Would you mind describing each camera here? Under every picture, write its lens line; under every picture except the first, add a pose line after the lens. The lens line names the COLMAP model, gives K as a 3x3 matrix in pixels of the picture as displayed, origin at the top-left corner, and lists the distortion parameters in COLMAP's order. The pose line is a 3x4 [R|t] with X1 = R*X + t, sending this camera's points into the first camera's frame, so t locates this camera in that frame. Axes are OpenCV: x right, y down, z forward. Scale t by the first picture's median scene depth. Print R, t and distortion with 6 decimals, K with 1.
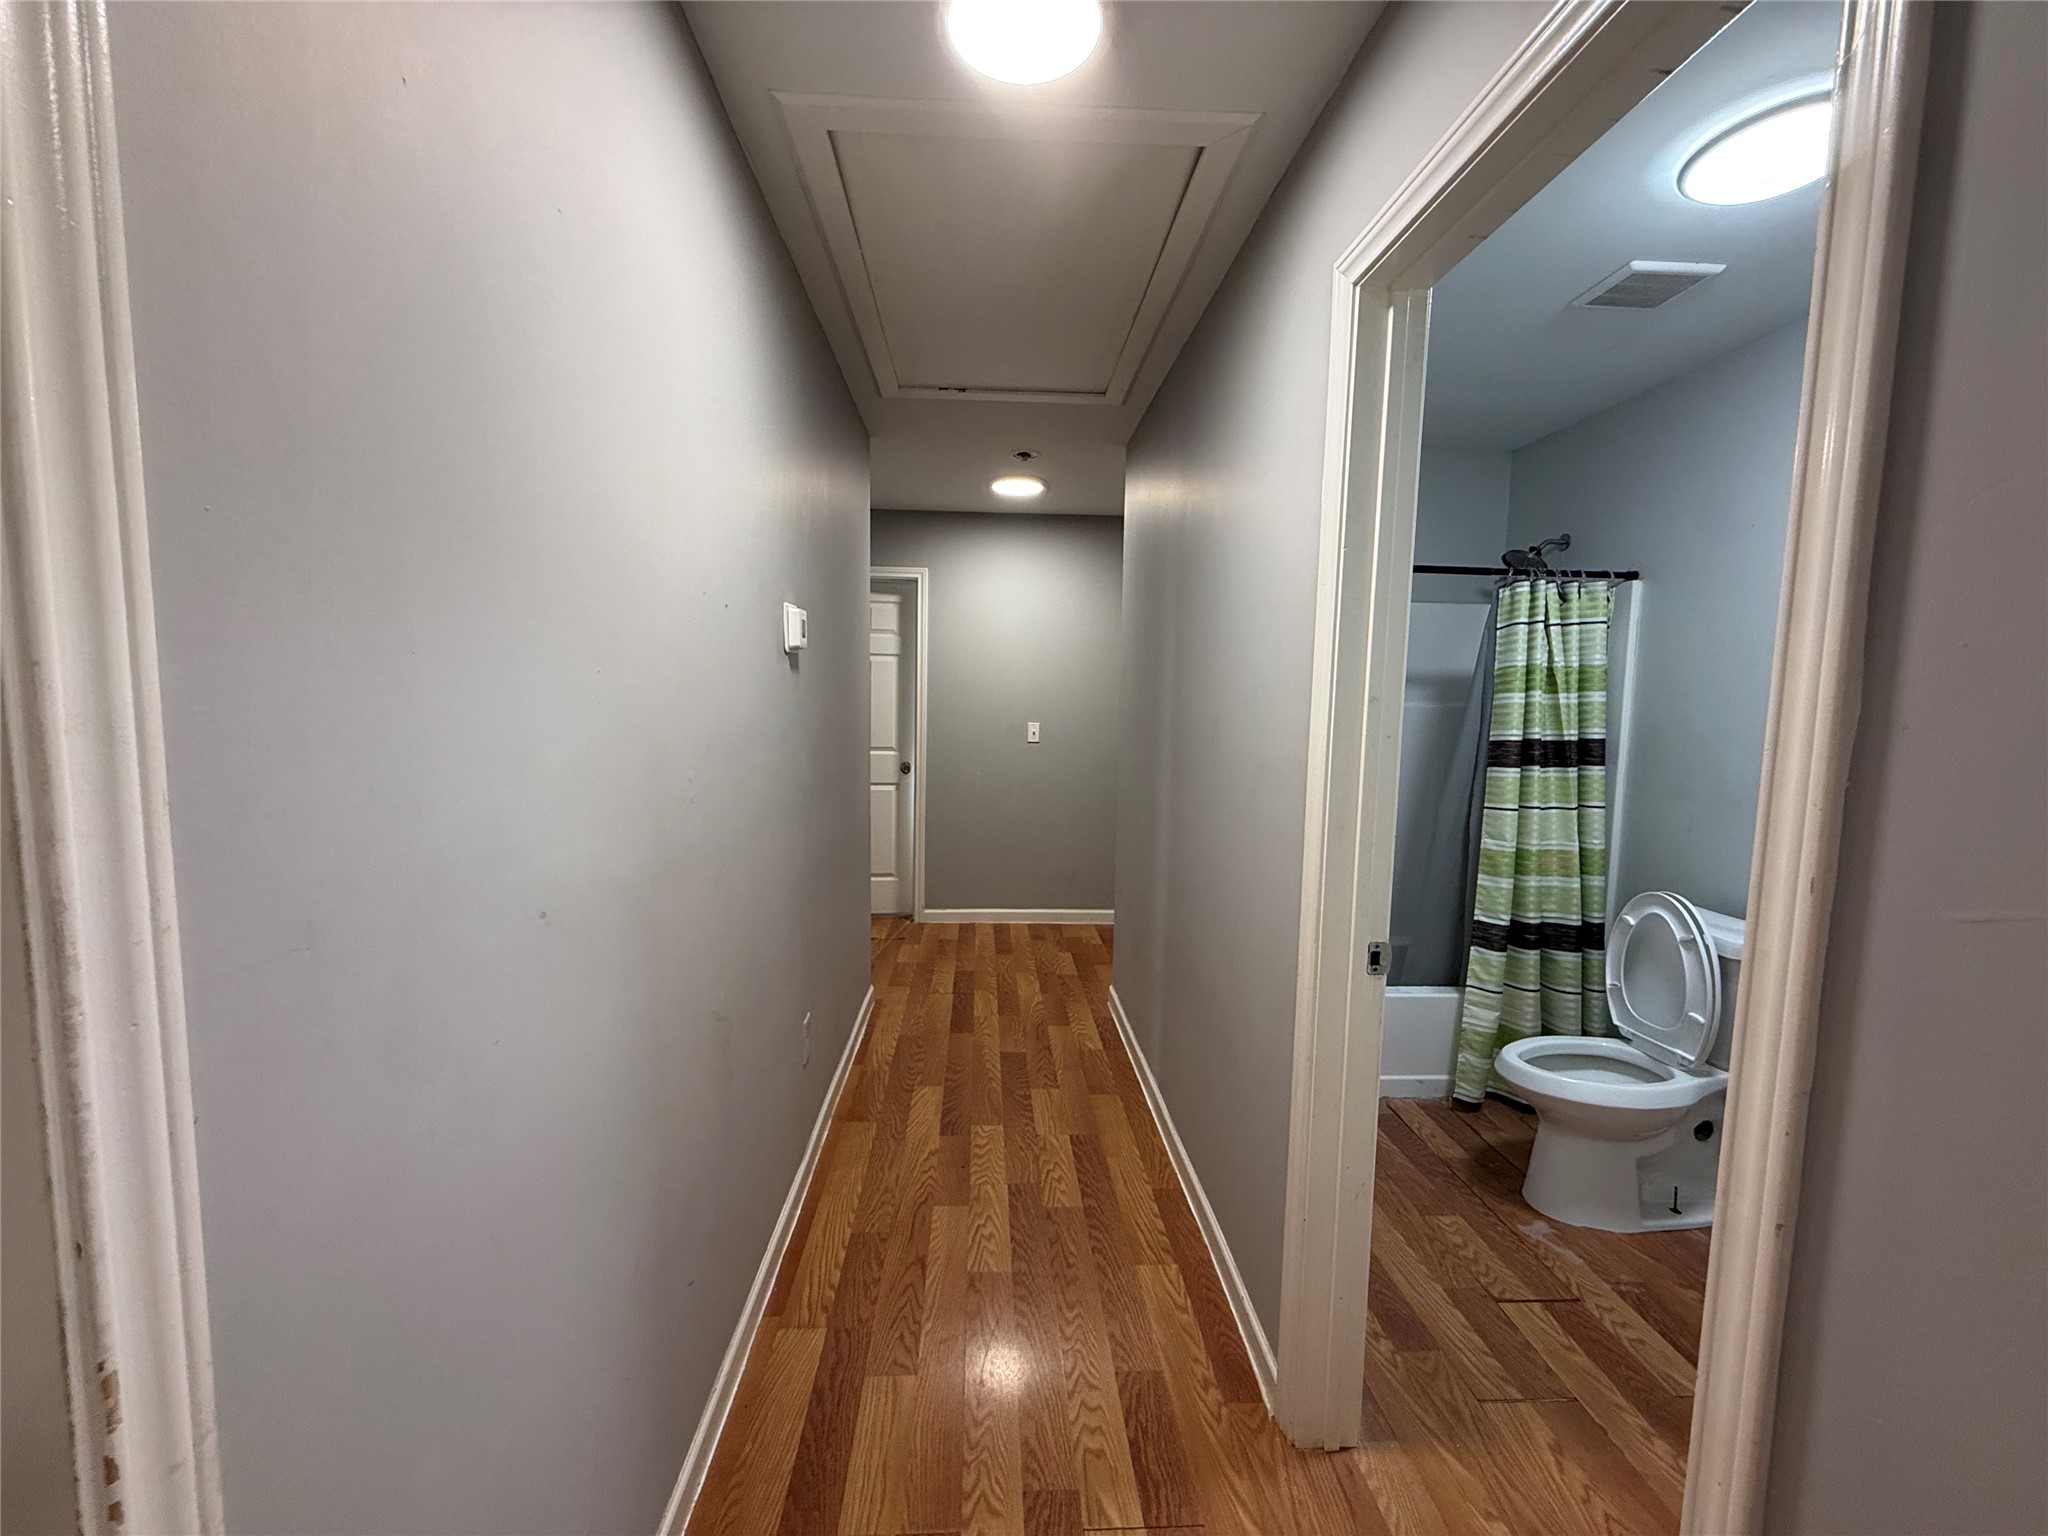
lens RADIAL K [[813.6, 0, 1014.6], [0, 813.6, 765.1], [0, 0, 1]] dist [-0.000286, -0.001202]
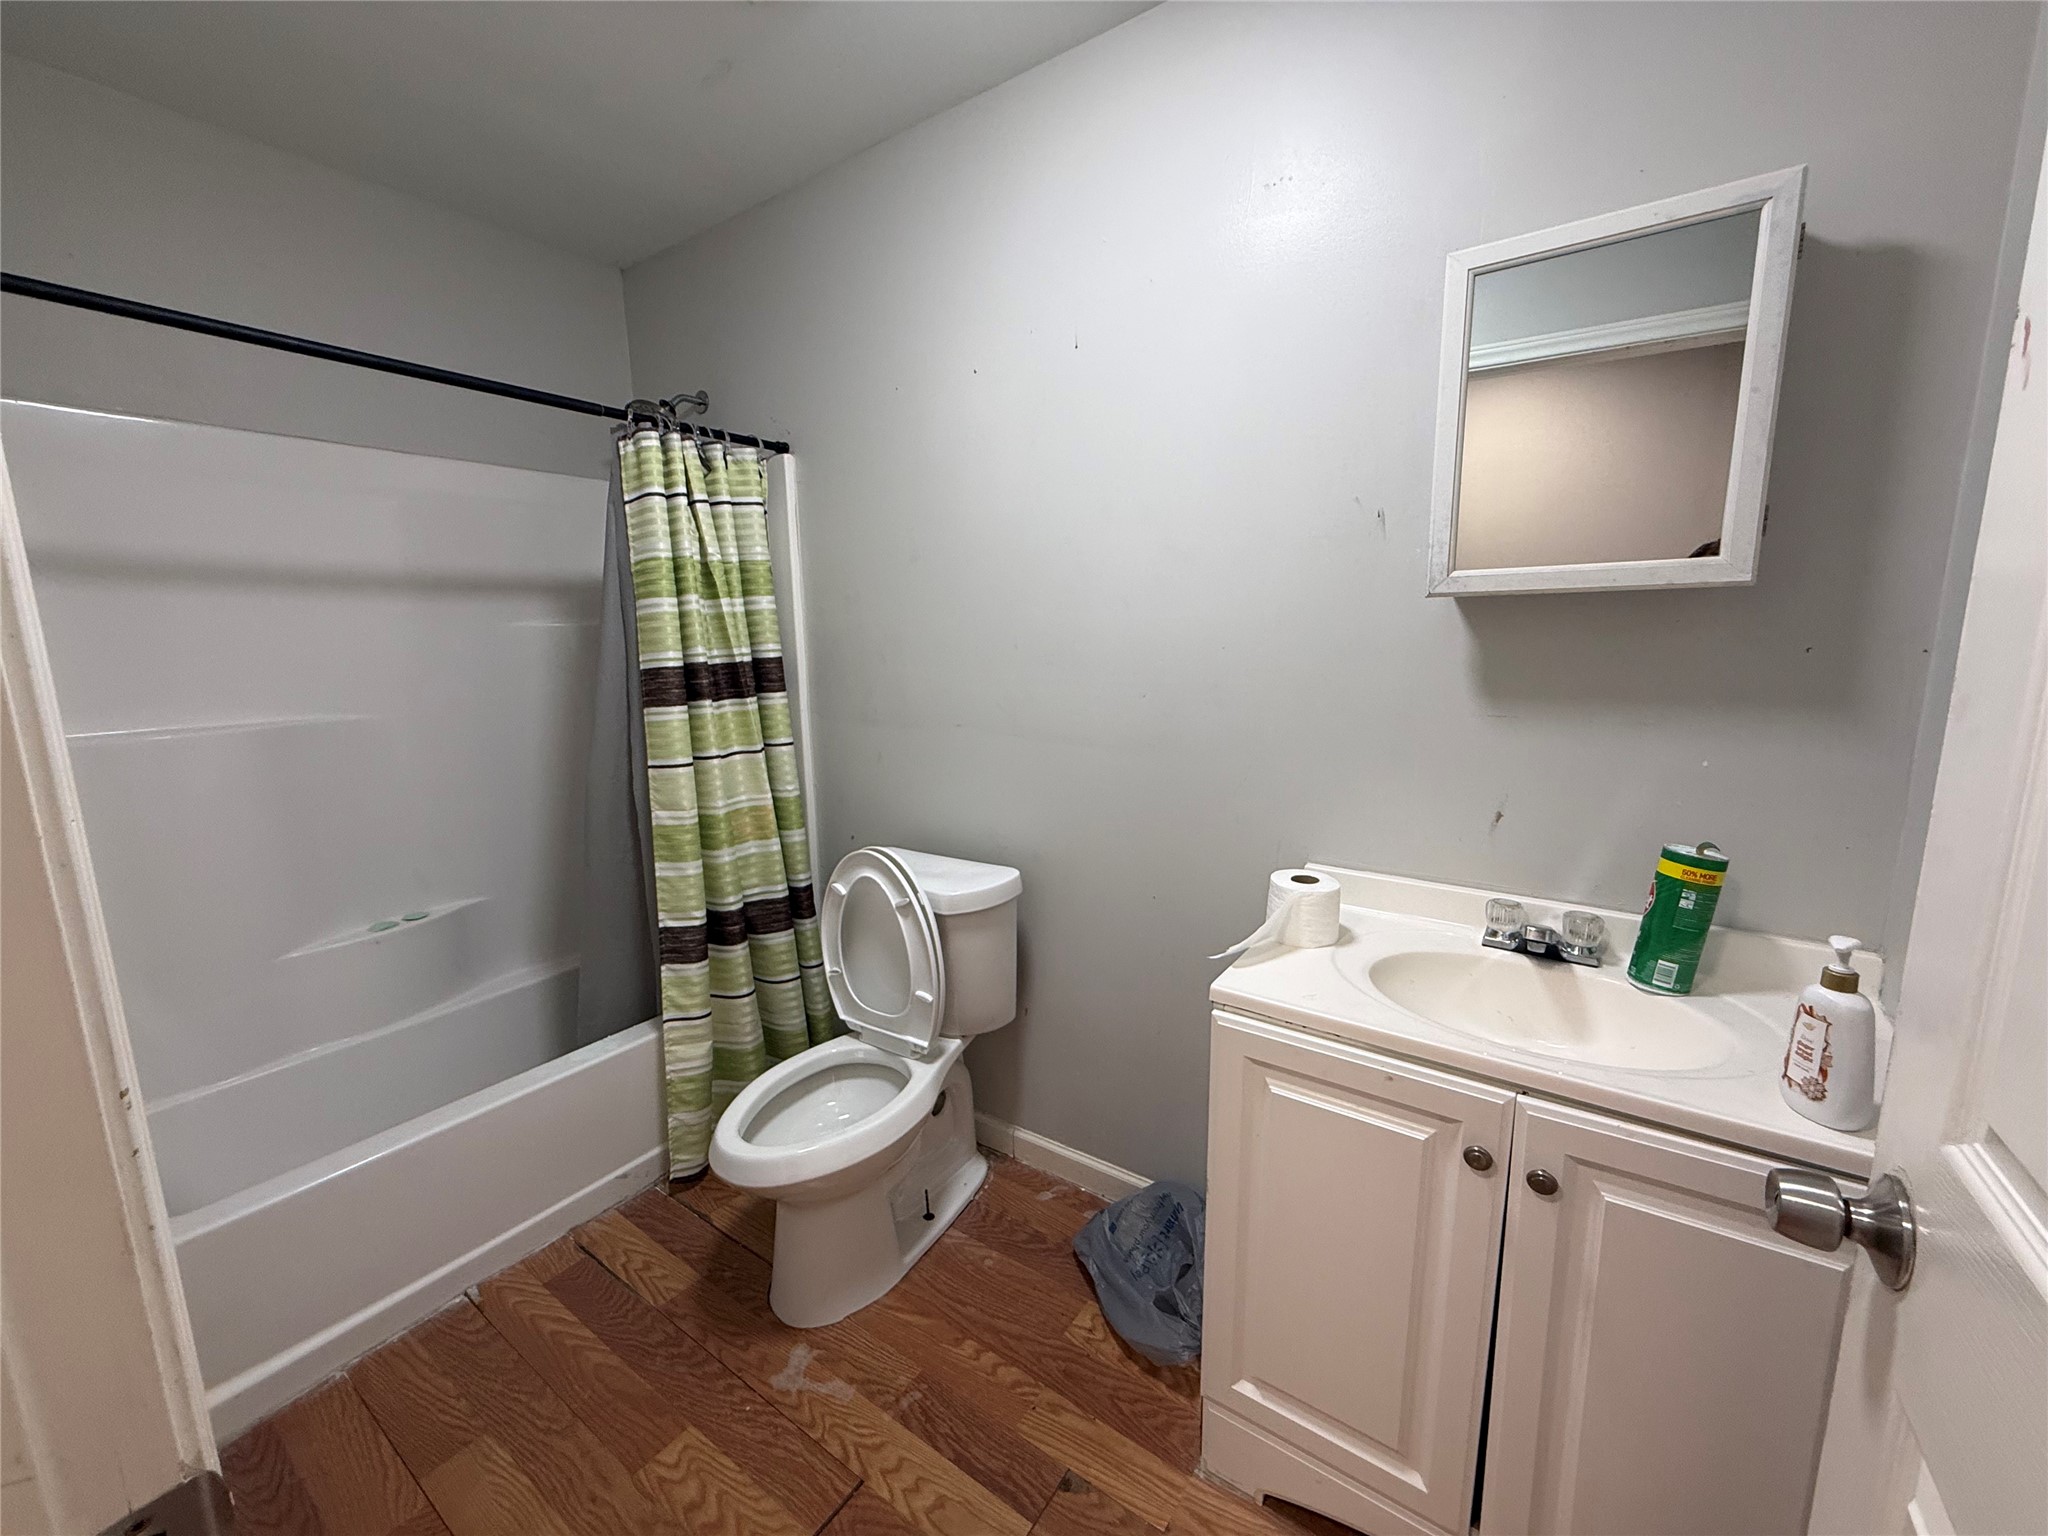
lens RADIAL K [[813.6, 0, 1022.0], [0, 813.6, 767.3], [0, 0, 1]] dist [-0.000286, -0.001202]
pose [[0.609874, -0.162683, 0.775621, 0.240161], [0.097616, 0.986671, 0.130195, -0.006727], [-0.786464, -0.003690, 0.617626, 0.330498]]
